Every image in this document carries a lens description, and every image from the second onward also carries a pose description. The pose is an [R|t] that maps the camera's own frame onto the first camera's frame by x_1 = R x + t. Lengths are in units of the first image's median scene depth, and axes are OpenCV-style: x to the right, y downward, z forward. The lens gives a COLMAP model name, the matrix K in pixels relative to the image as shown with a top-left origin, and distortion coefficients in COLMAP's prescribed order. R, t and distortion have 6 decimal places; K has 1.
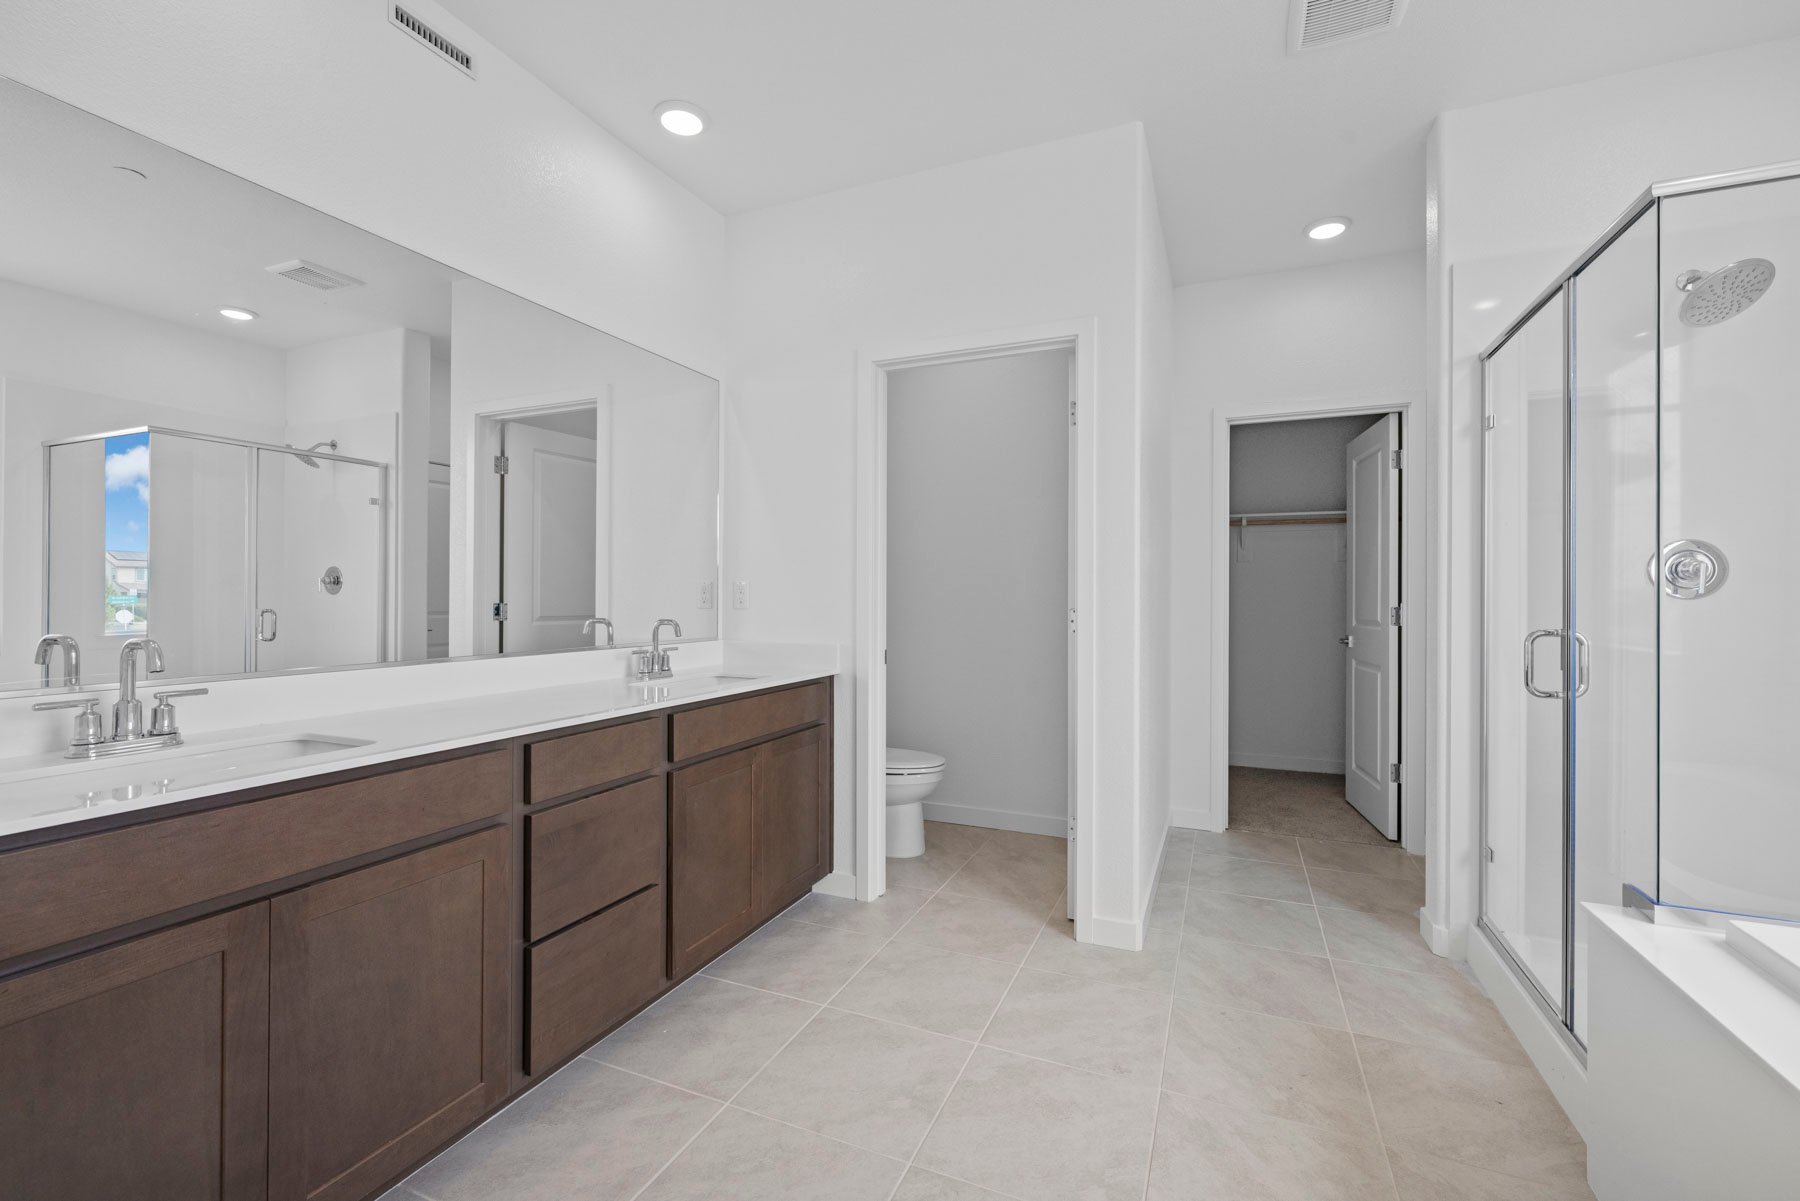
lens RADIAL K [[746.6, 0, 901.8], [0, 746.6, 595.6], [0, 0, 1]] dist [-0.001622, -0.000136]
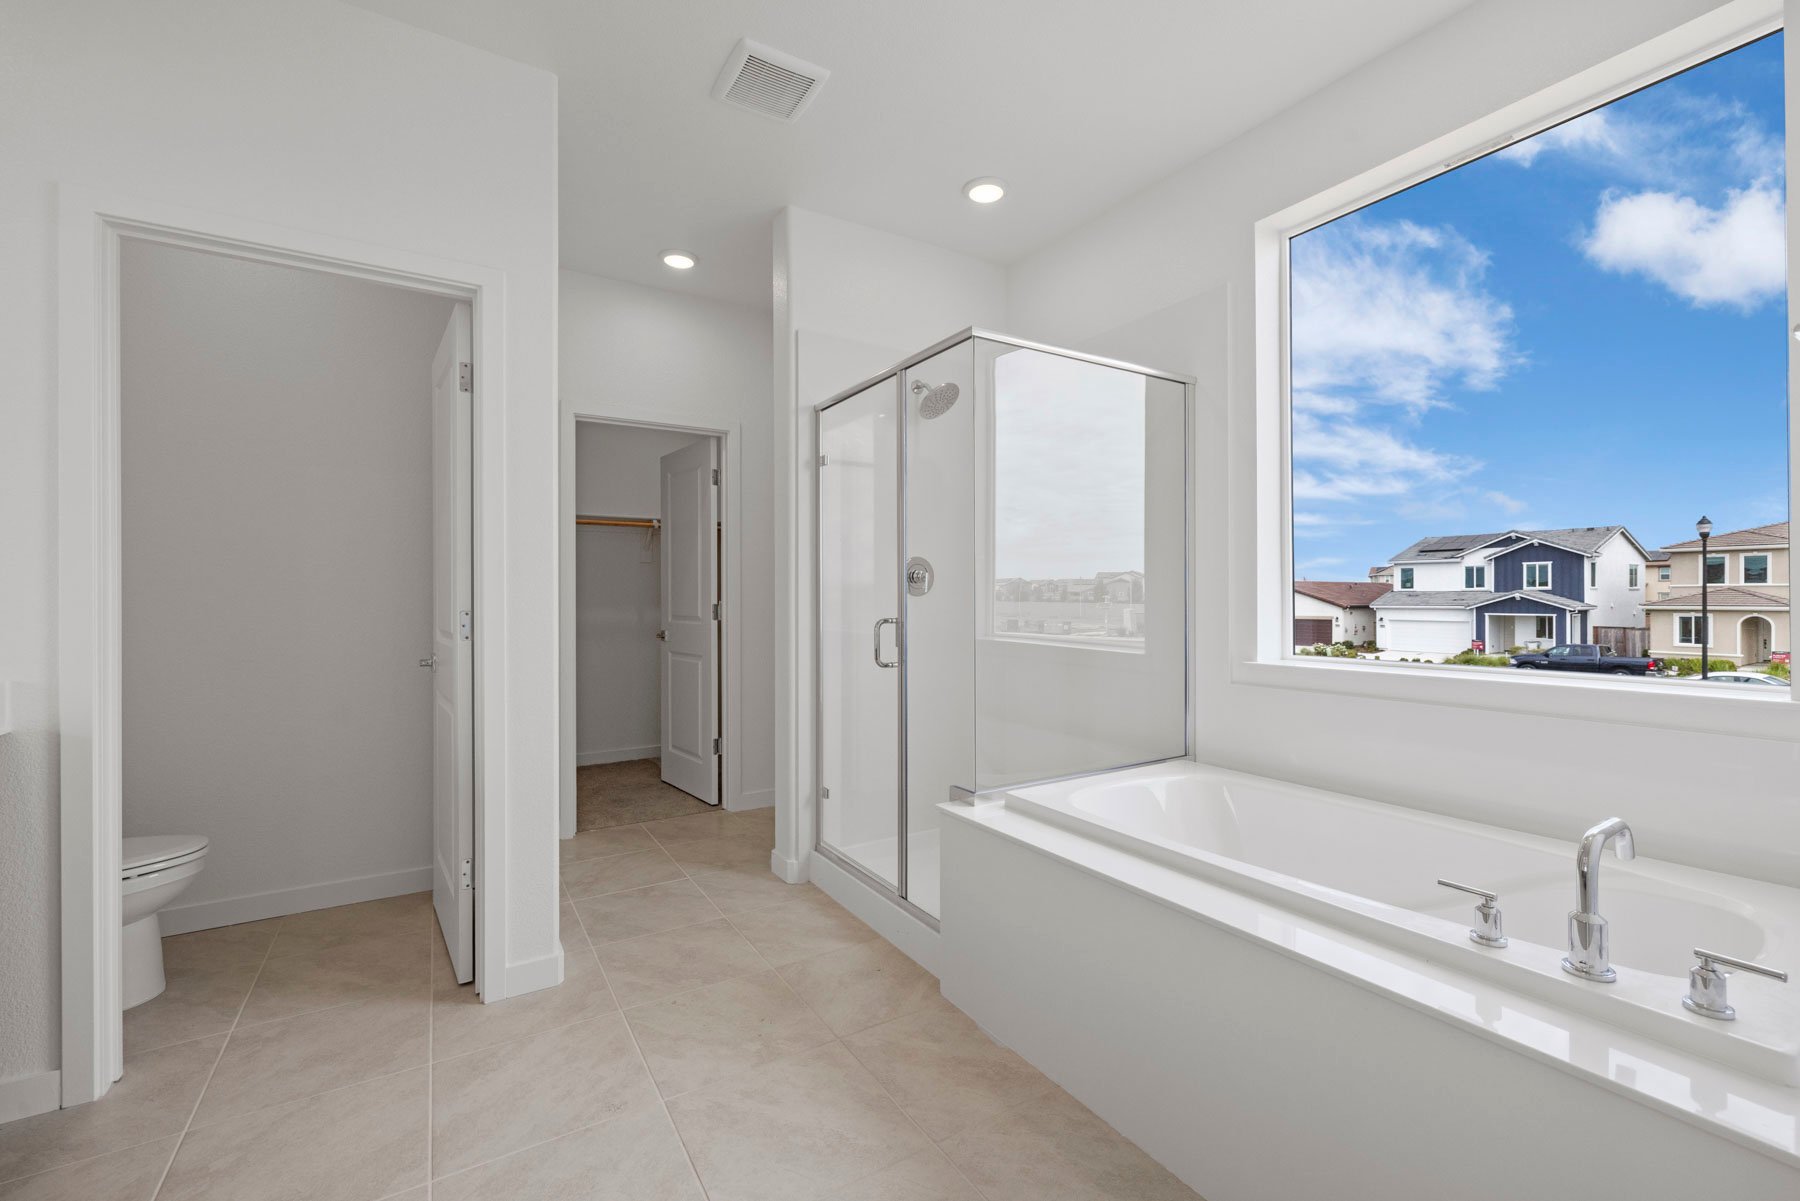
lens RADIAL K [[755.3, 0, 905.4], [0, 755.3, 593.4], [0, 0, 1]] dist [0.000390, 0.000768]
pose [[0.572162, -0.001948, 0.820138, -0.186790], [0.002344, 0.999997, 0.000740, -0.001295], [-0.820137, 0.001499, 0.572165, 0.114979]]
